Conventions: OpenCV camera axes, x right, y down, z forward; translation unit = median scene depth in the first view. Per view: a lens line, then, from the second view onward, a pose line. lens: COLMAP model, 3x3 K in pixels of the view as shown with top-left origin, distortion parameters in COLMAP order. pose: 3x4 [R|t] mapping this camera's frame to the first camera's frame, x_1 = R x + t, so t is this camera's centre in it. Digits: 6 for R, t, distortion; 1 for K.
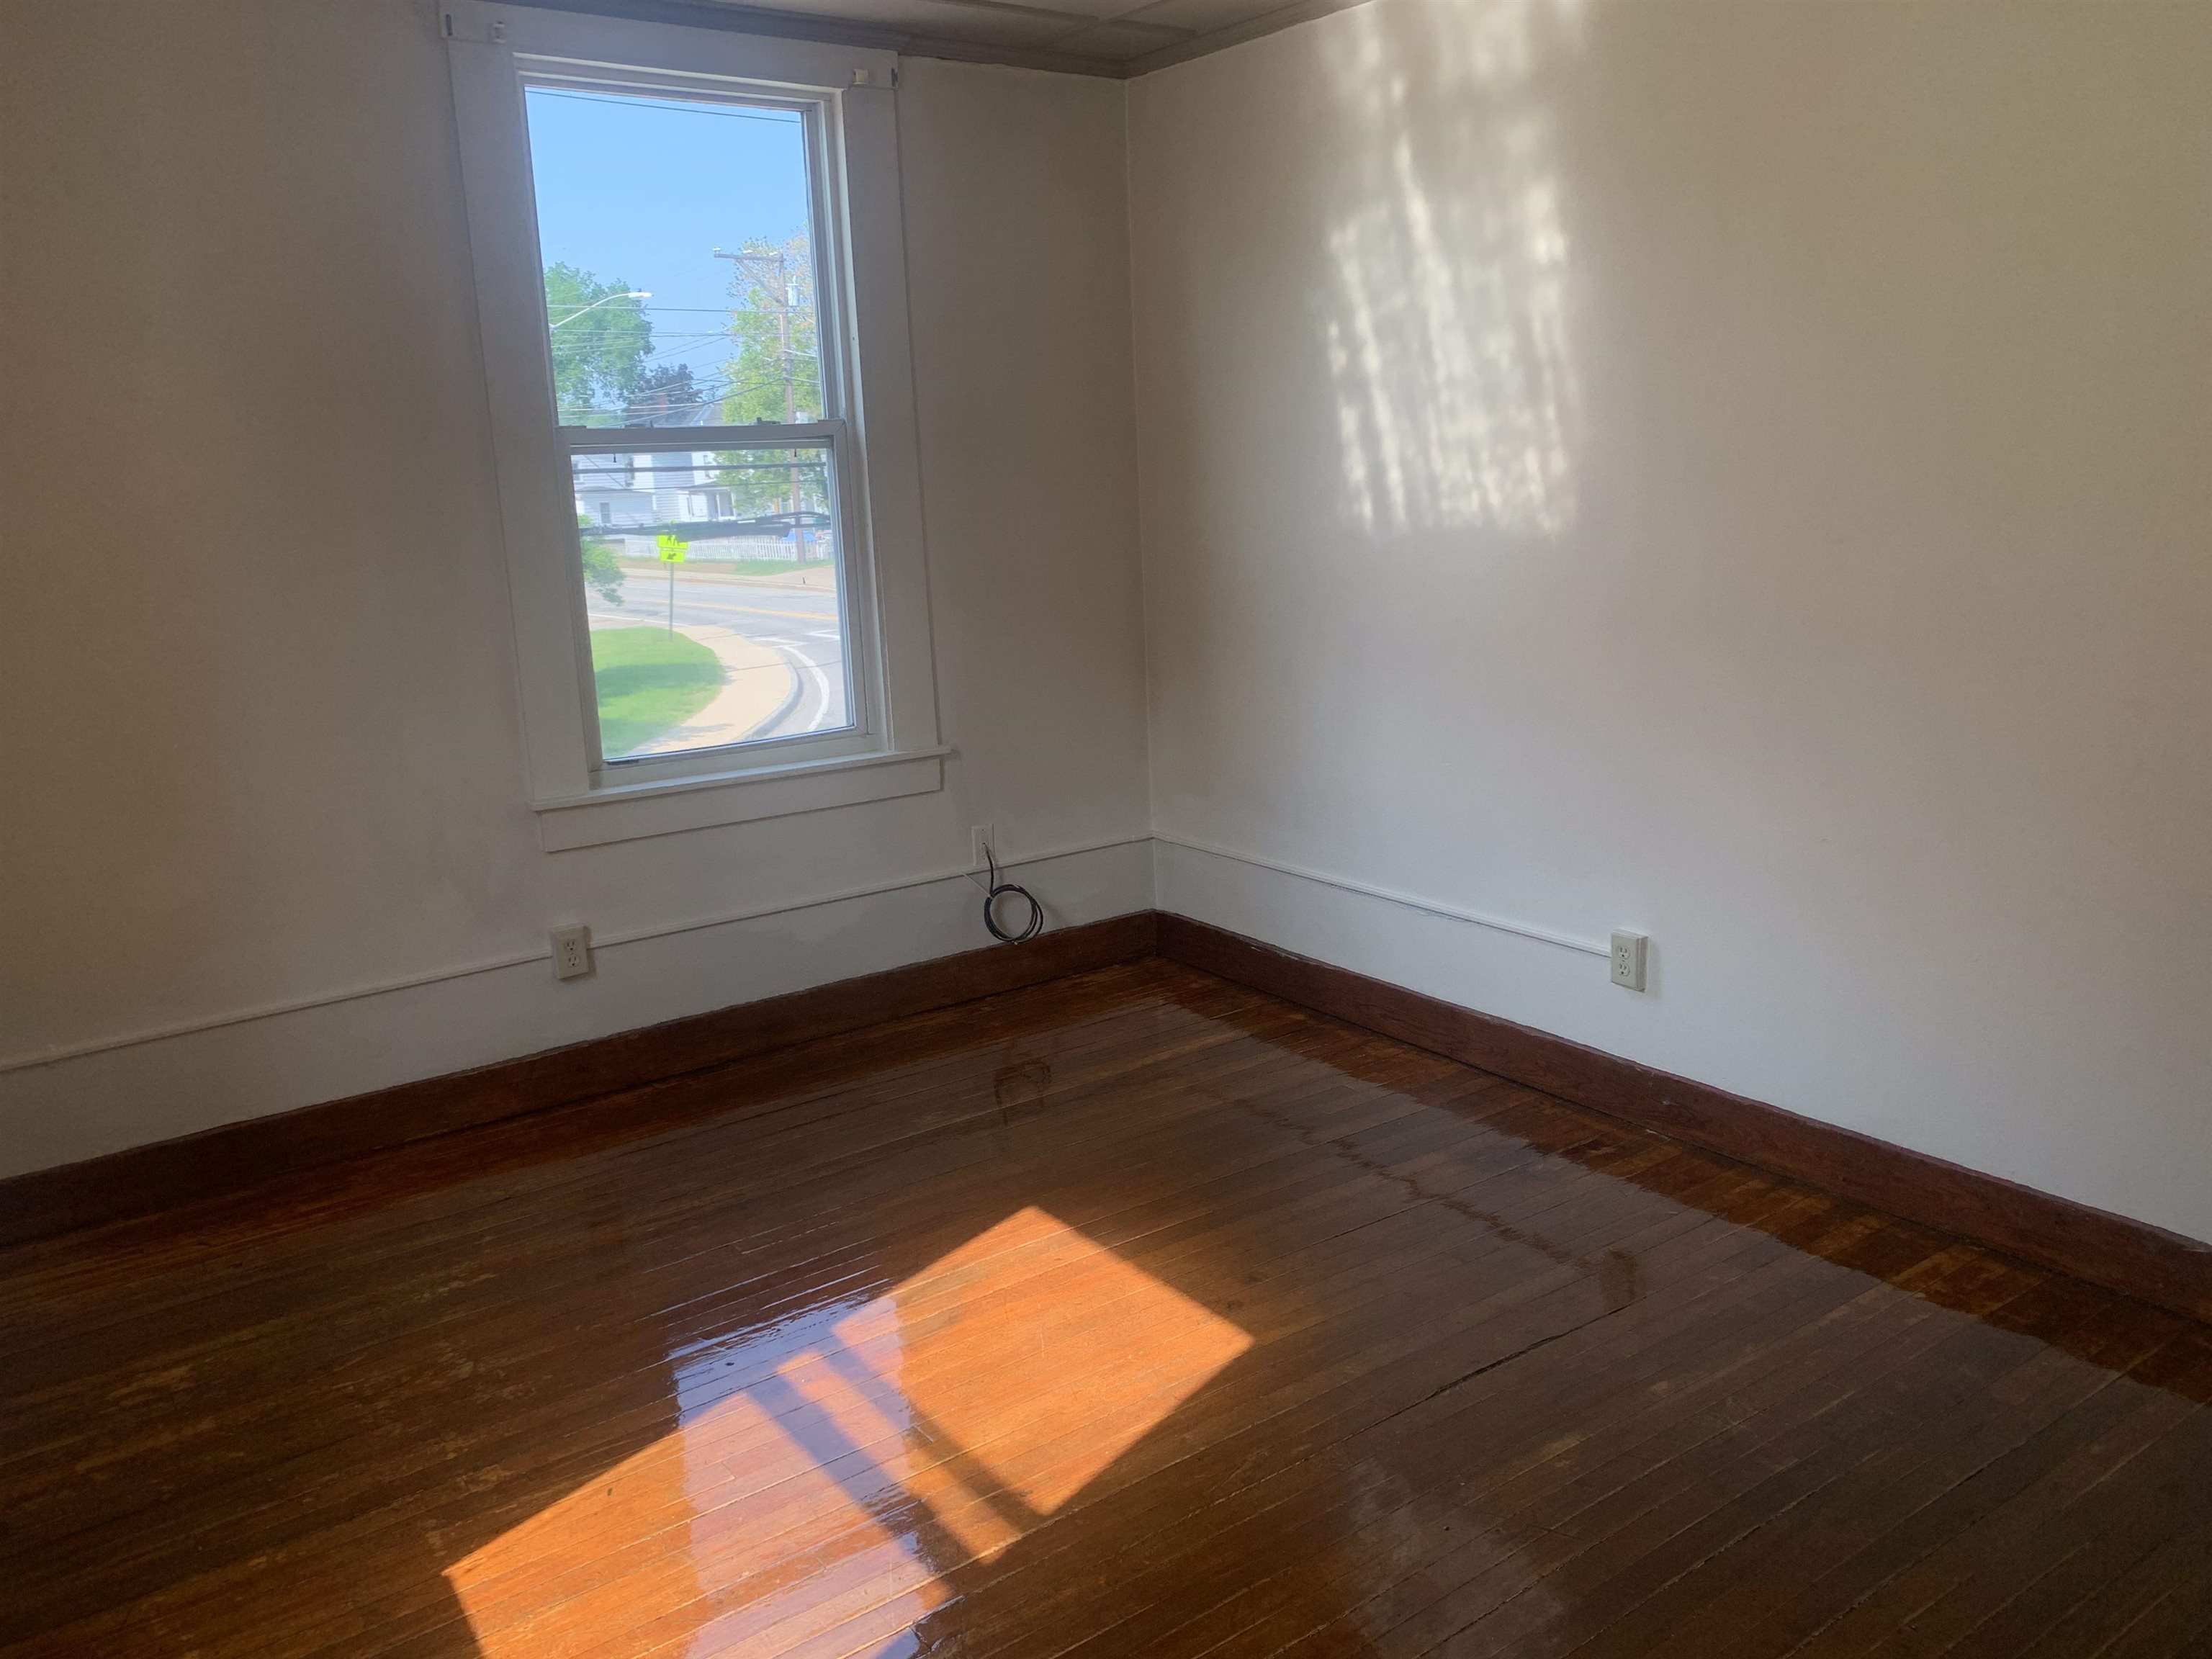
lens RADIAL K [[1703.8, 0, 1092.7], [0, 1703.8, 828.3], [0, 0, 1]] dist [0.058760, -0.053483]
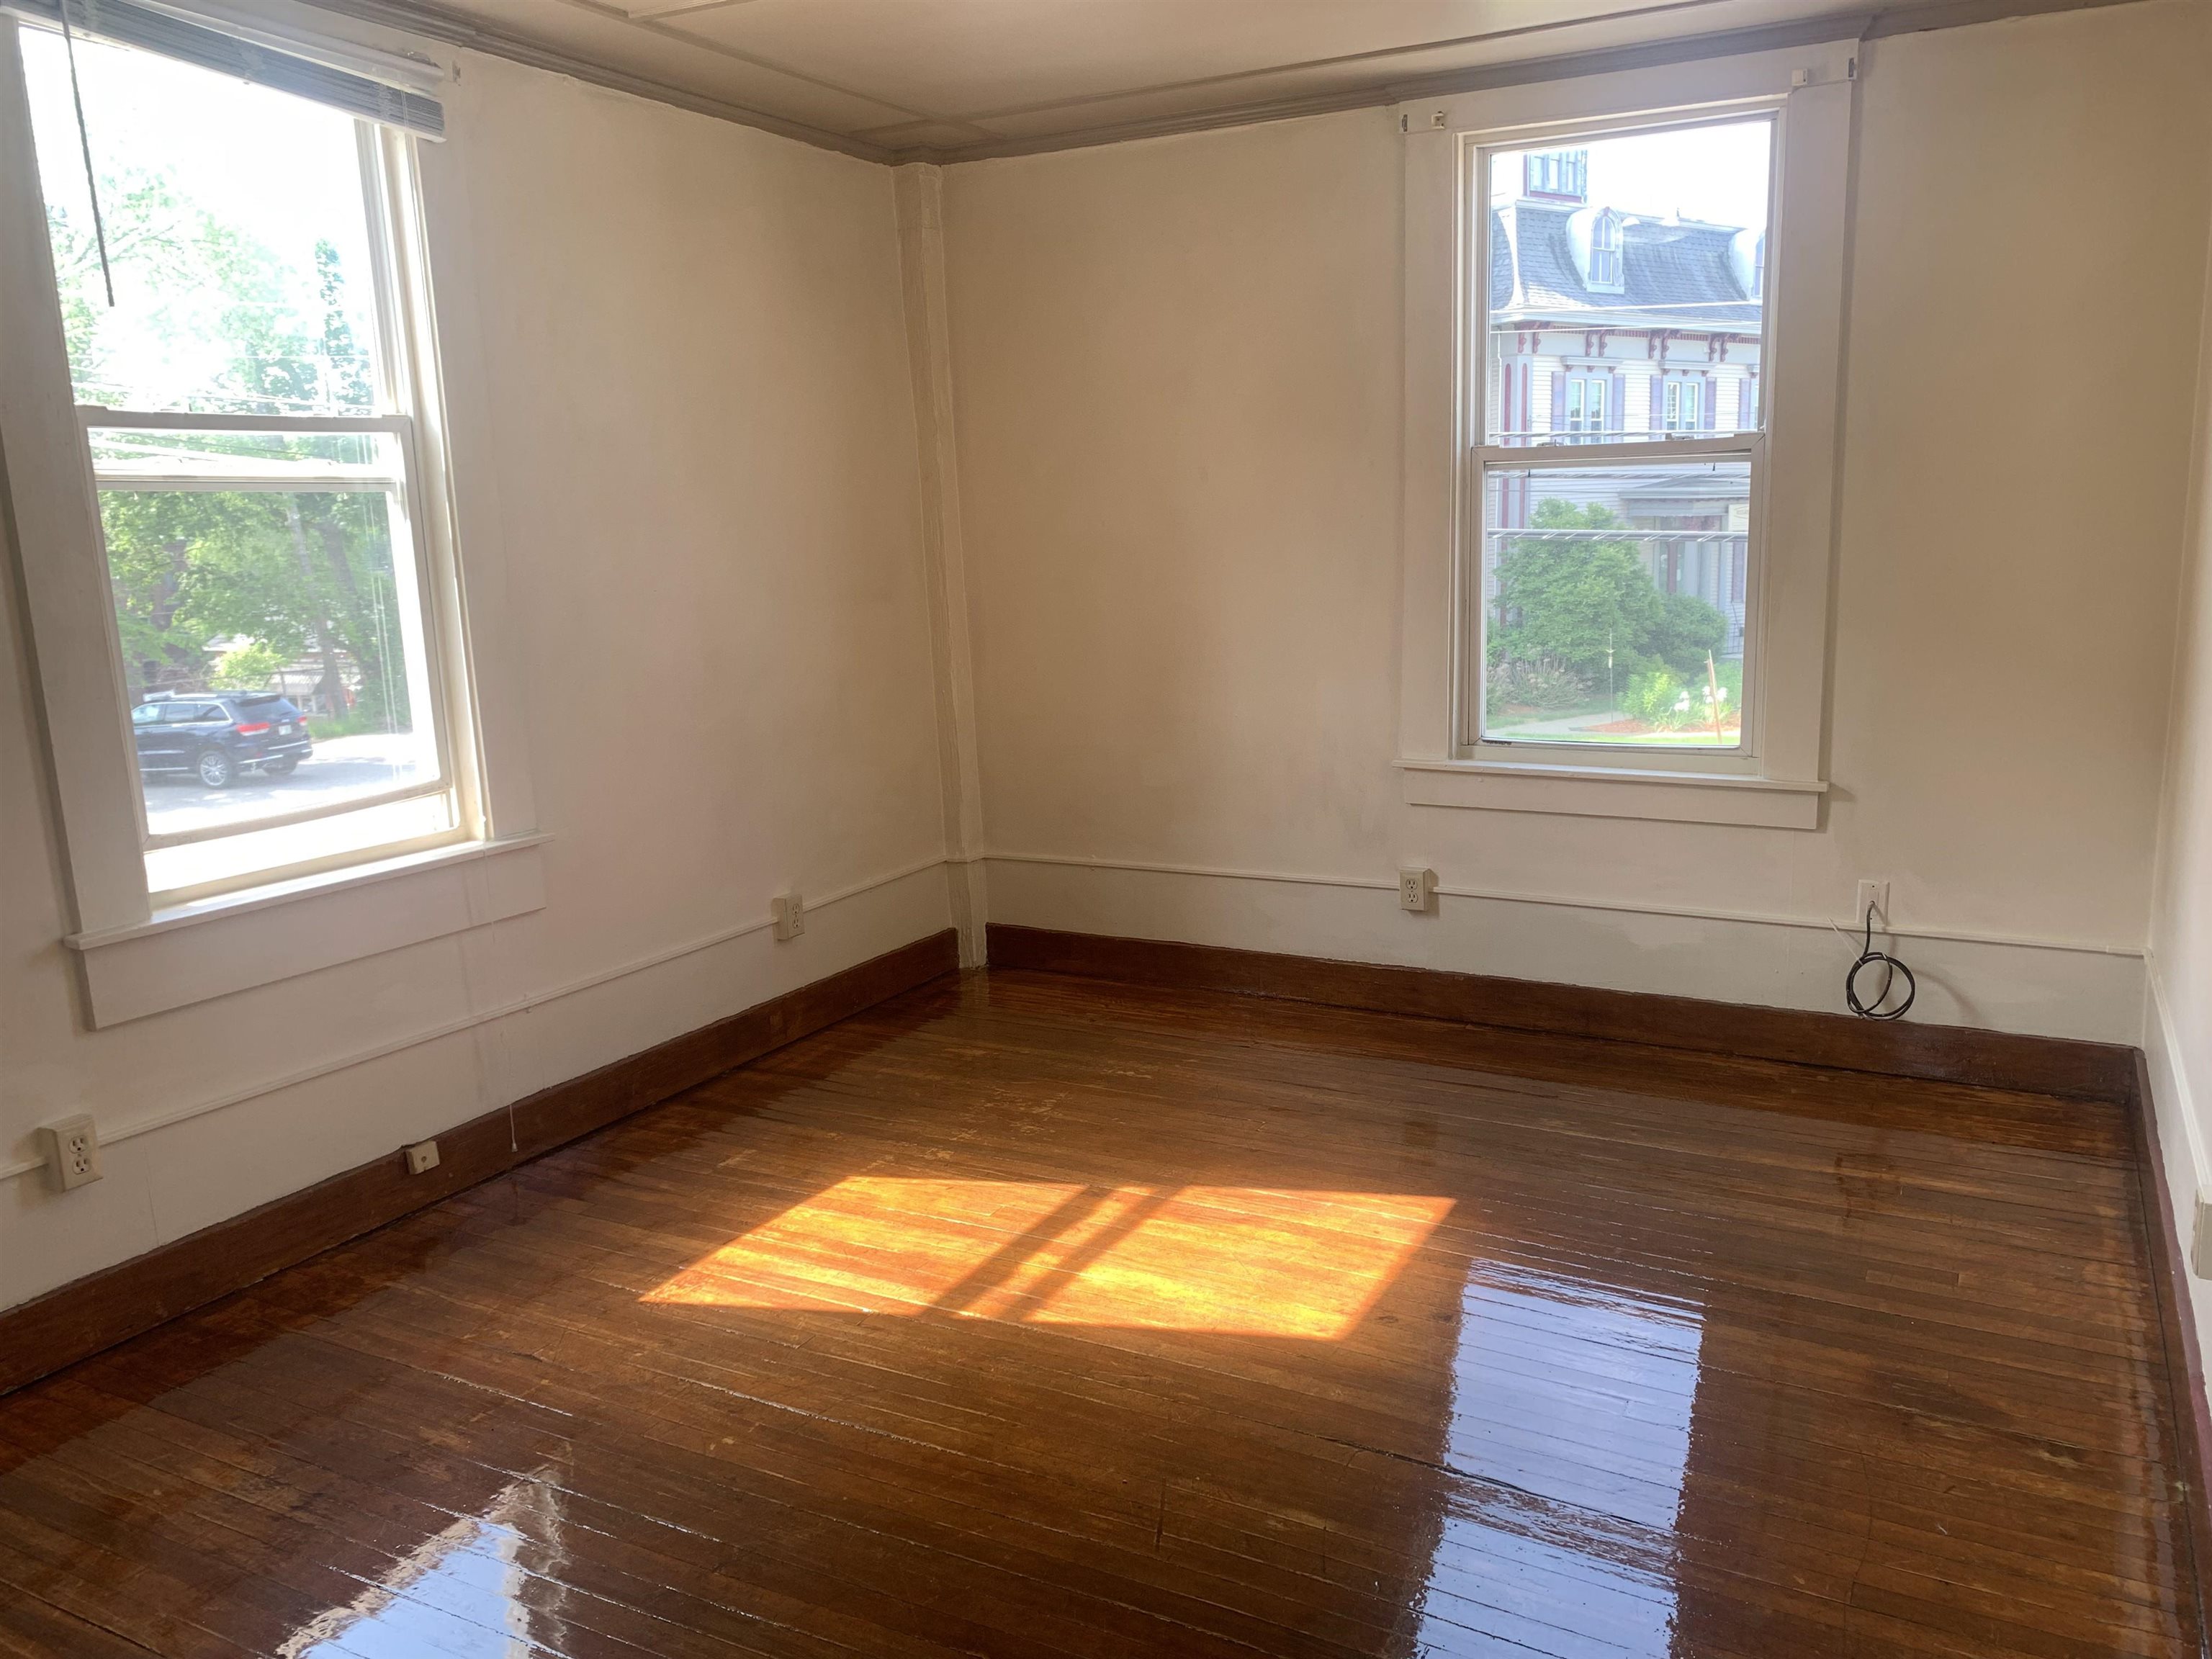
lens RADIAL K [[1703.8, 0, 1102.8], [0, 1703.8, 836.9], [0, 0, 1]] dist [0.058760, -0.053483]
pose [[0.434835, 0.198854, -0.878280, 0.744123], [-0.185596, 0.974165, 0.128675, -0.088981], [0.881177, 0.107053, 0.460508, 0.305170]]
